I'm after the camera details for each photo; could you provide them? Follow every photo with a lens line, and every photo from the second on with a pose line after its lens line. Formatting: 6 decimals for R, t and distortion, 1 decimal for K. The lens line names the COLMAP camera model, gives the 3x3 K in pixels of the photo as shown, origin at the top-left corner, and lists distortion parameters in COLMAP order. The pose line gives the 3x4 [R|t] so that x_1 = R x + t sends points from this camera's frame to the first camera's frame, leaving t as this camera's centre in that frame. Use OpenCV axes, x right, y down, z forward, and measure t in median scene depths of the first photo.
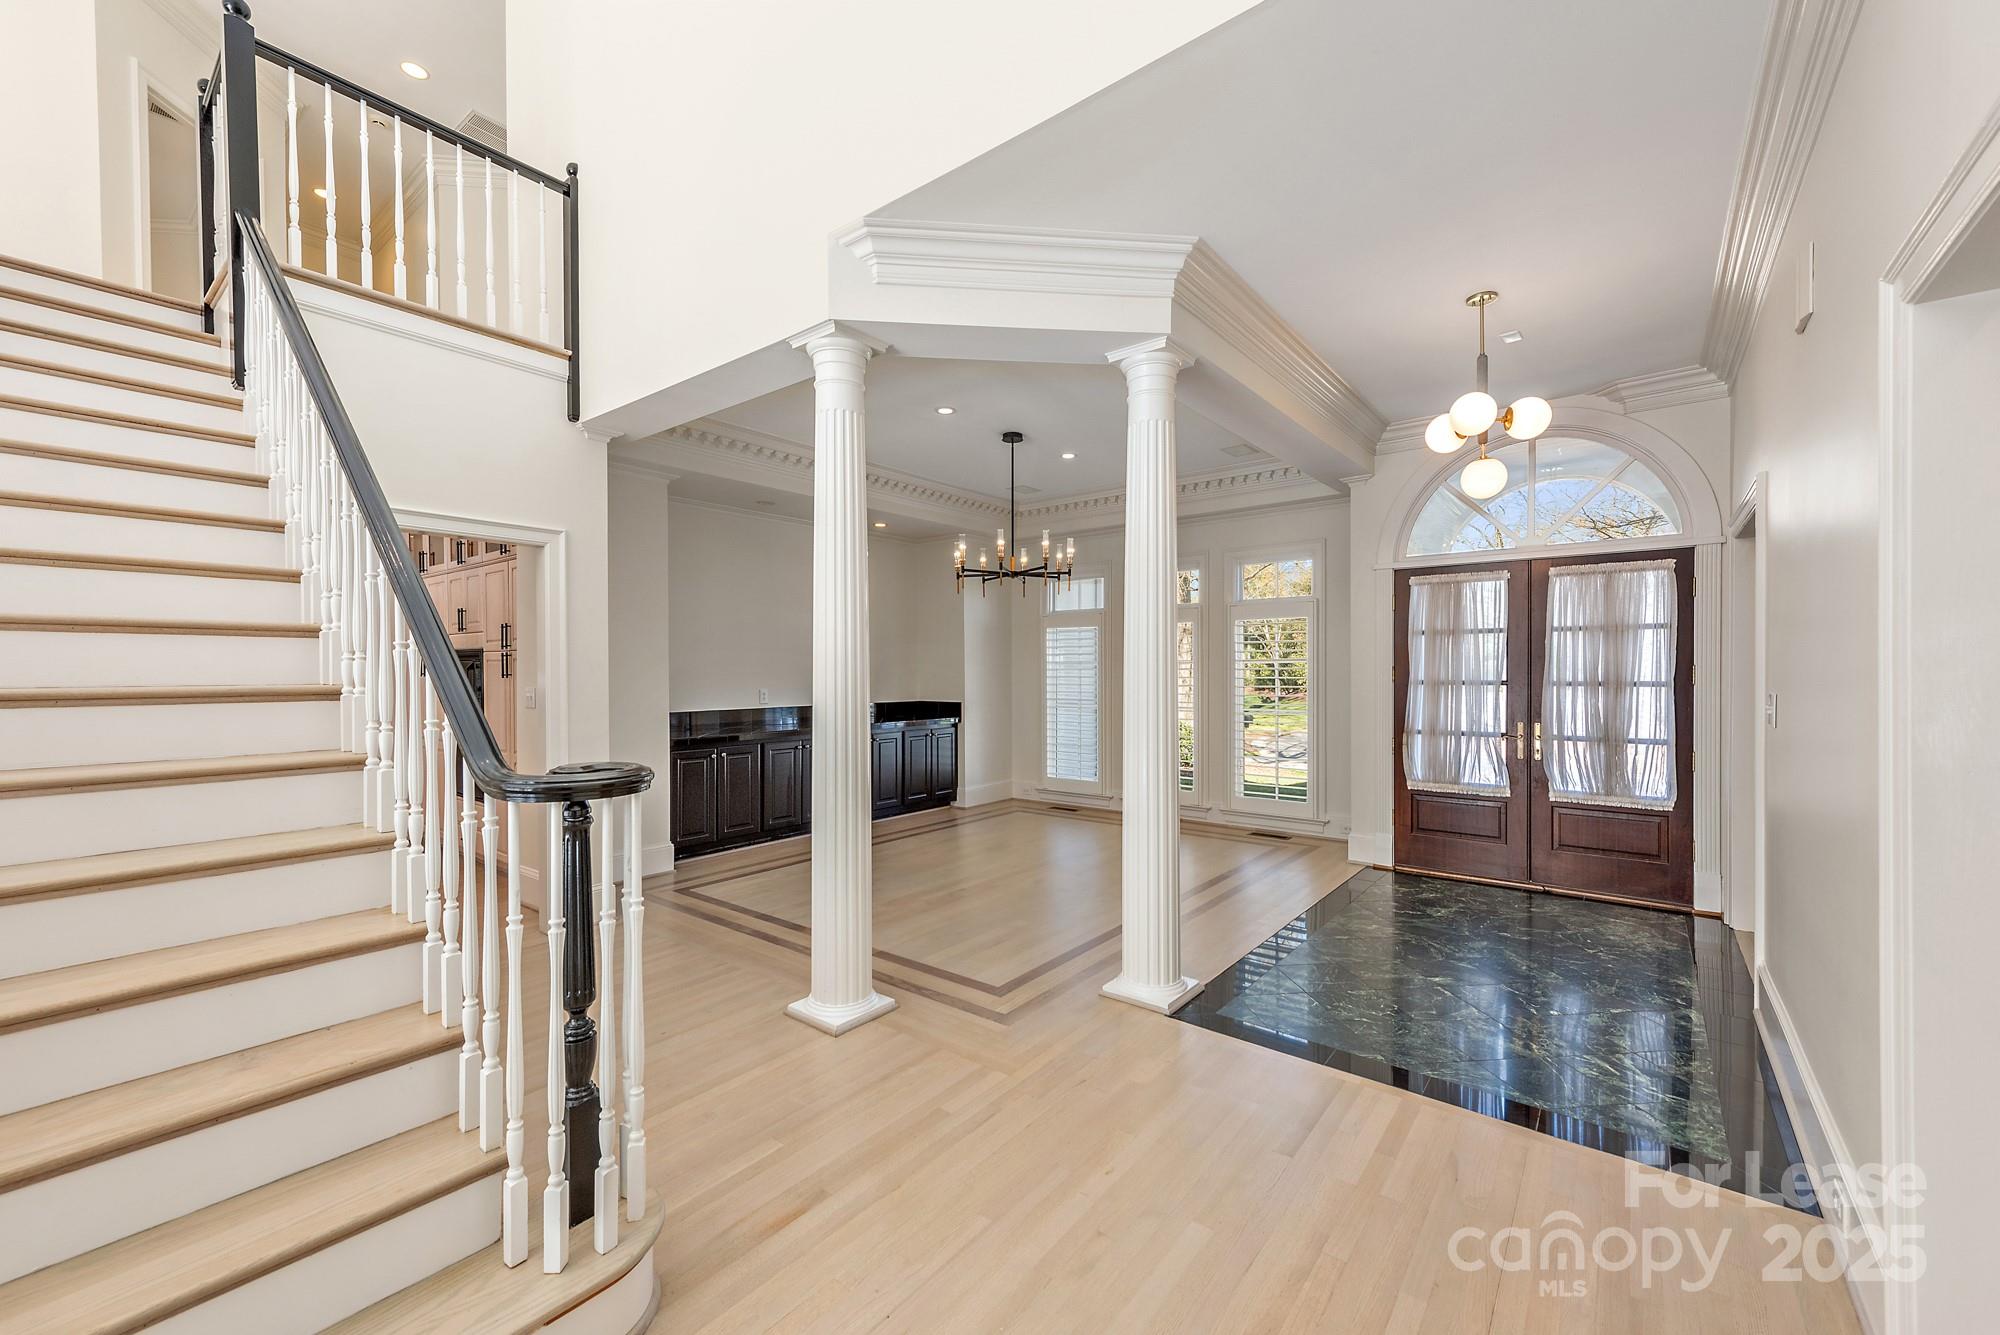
lens RADIAL K [[783.1, 0, 991.0], [0, 783.1, 677.8], [0, 0, 1]] dist [0.011892, -0.001378]
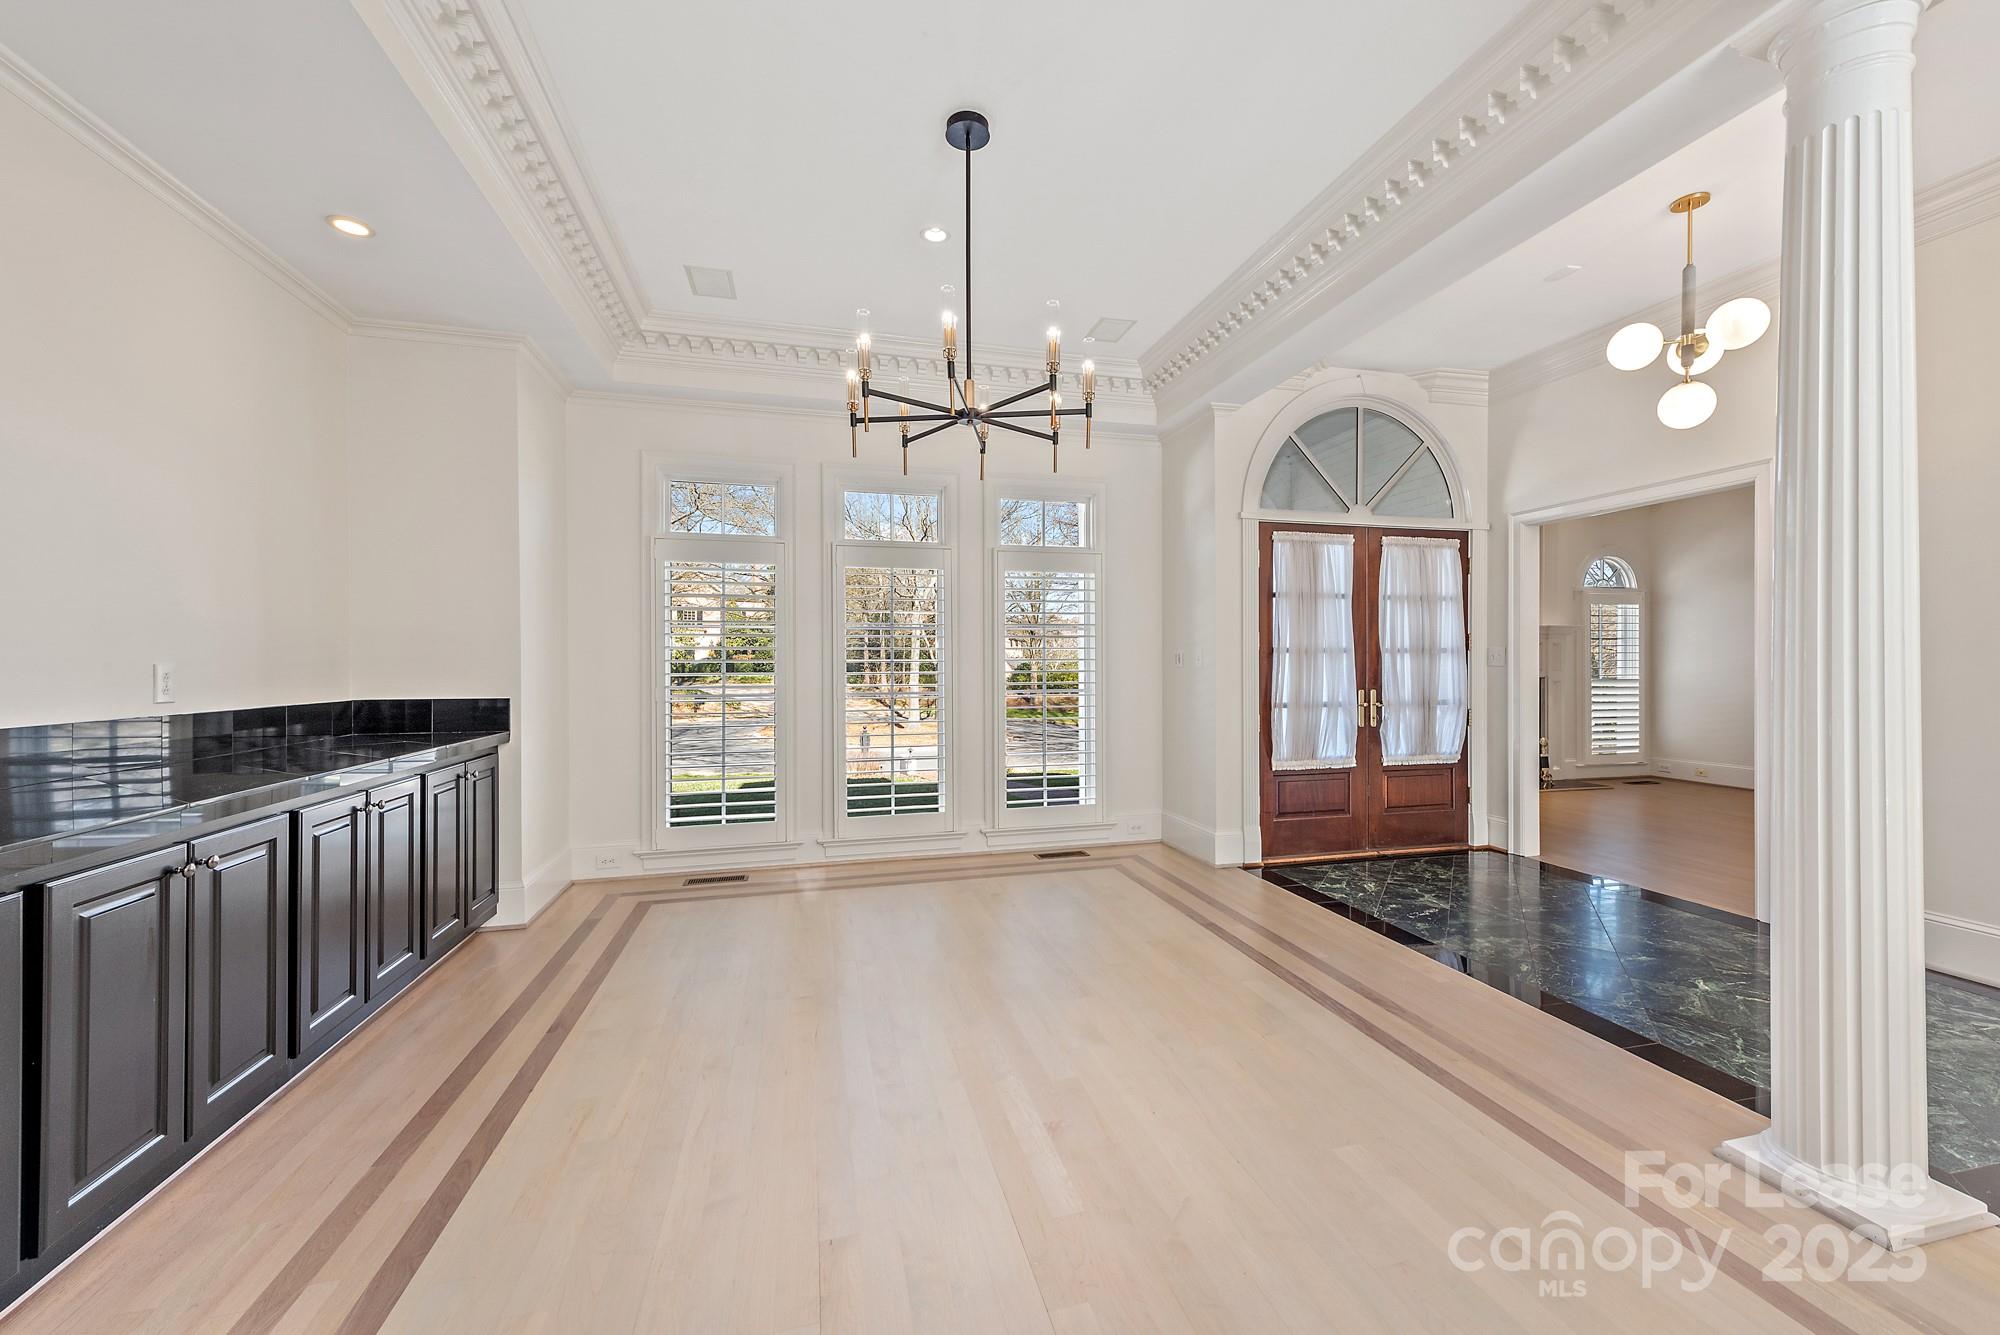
lens RADIAL K [[783.1, 0, 1010.6], [0, 783.1, 674.3], [0, 0, 1]] dist [0.011892, -0.001378]
pose [[0.579126, -0.010098, 0.815175, -0.340294], [0.007510, 0.999947, 0.007052, 0.022788], [-0.815203, 0.002038, 0.579171, 0.689178]]
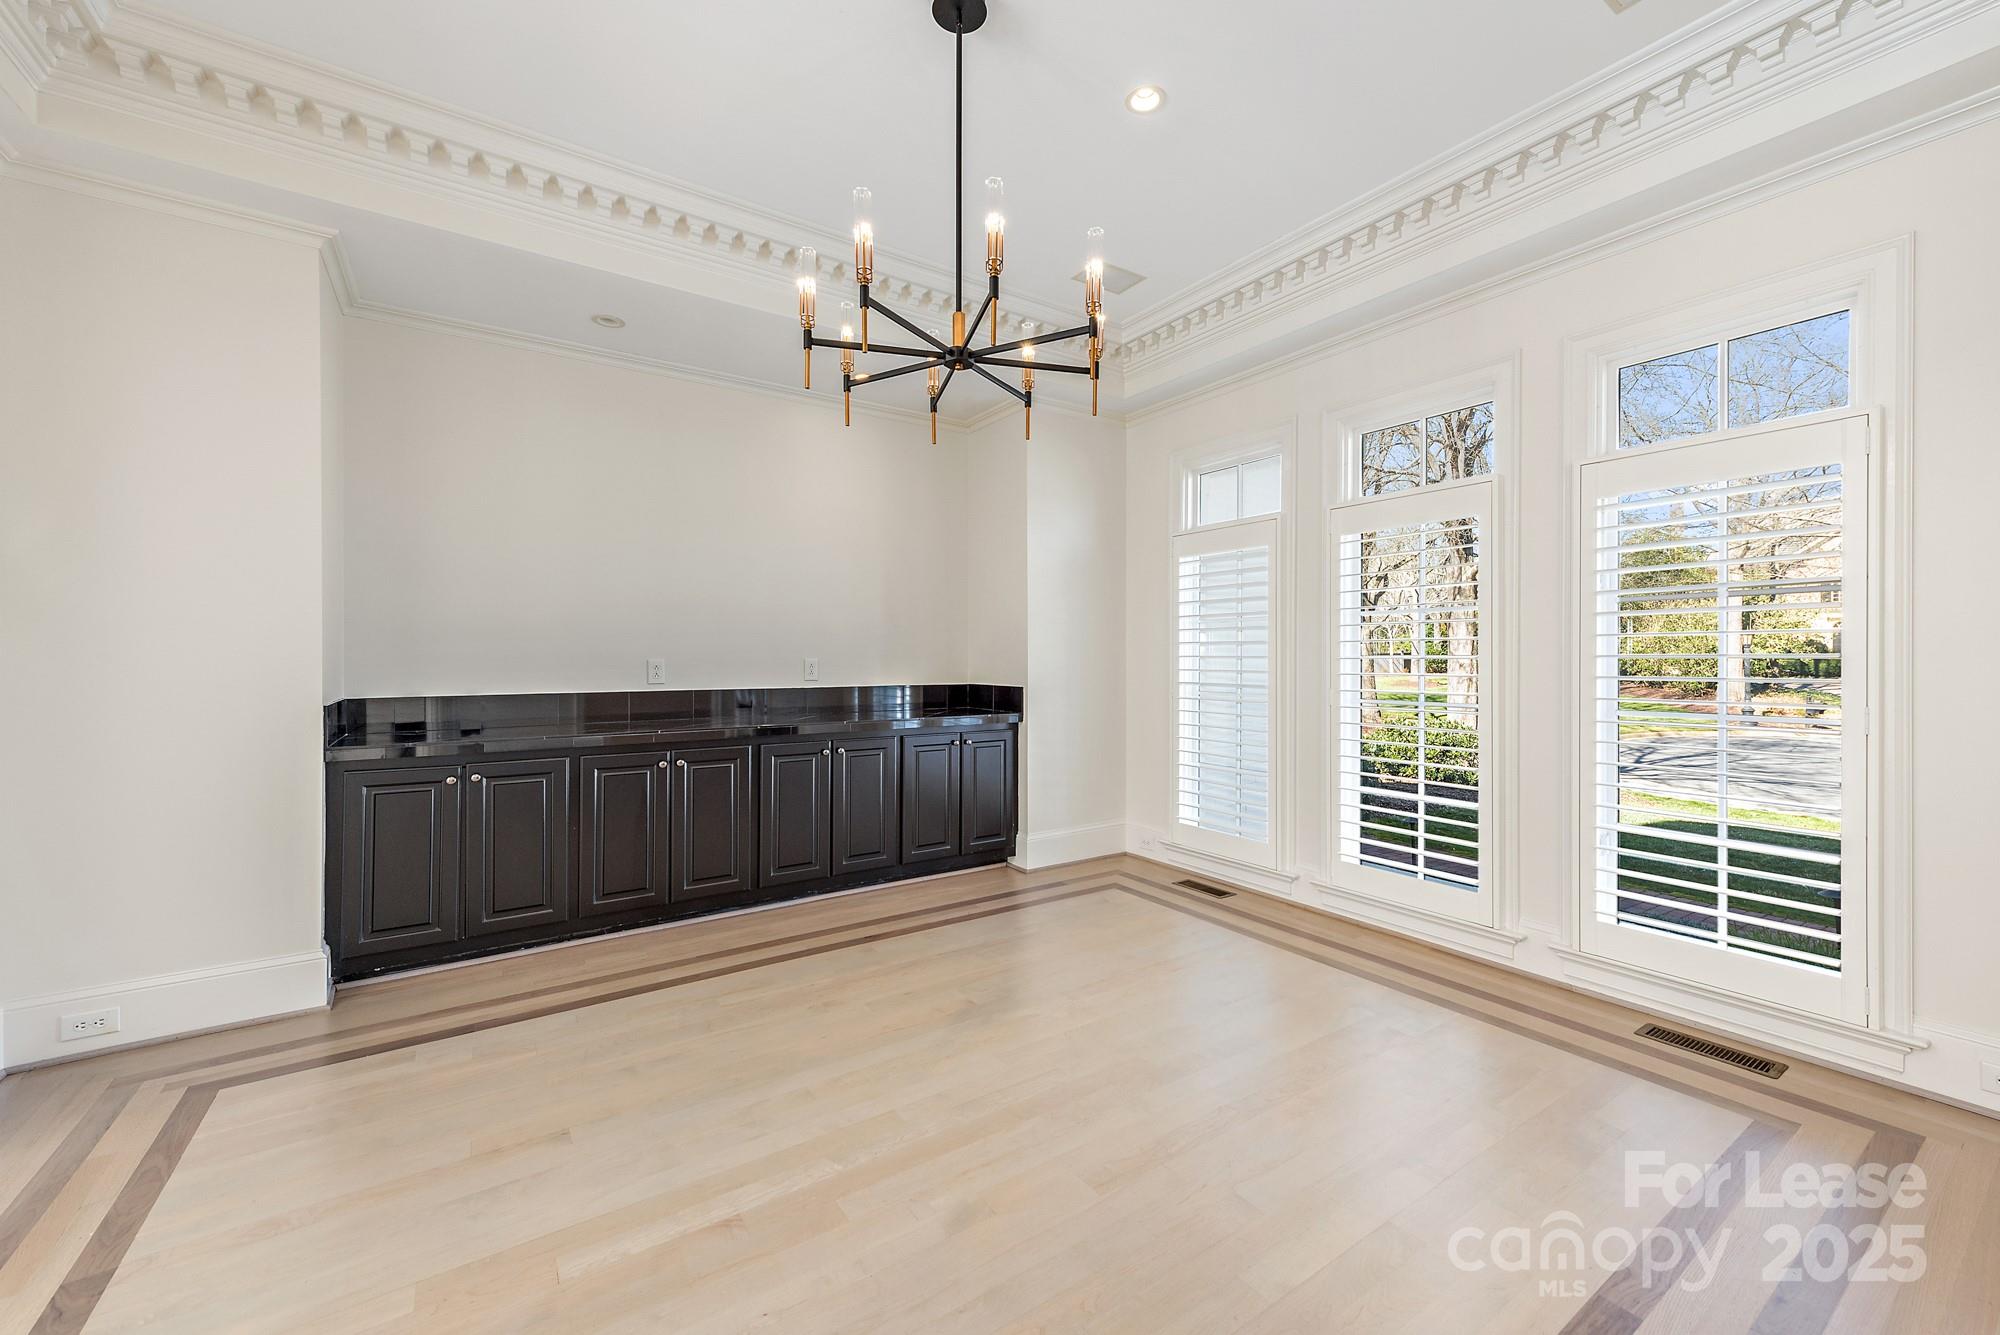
lens RADIAL K [[783.1, 0, 1011.6], [0, 783.1, 661.9], [0, 0, 1]] dist [0.011892, -0.001378]
pose [[0.959894, 0.004346, -0.280331, 0.161372], [-0.005810, 0.999973, -0.004391, 0.022066], [0.280304, 0.005844, 0.959893, 0.623832]]
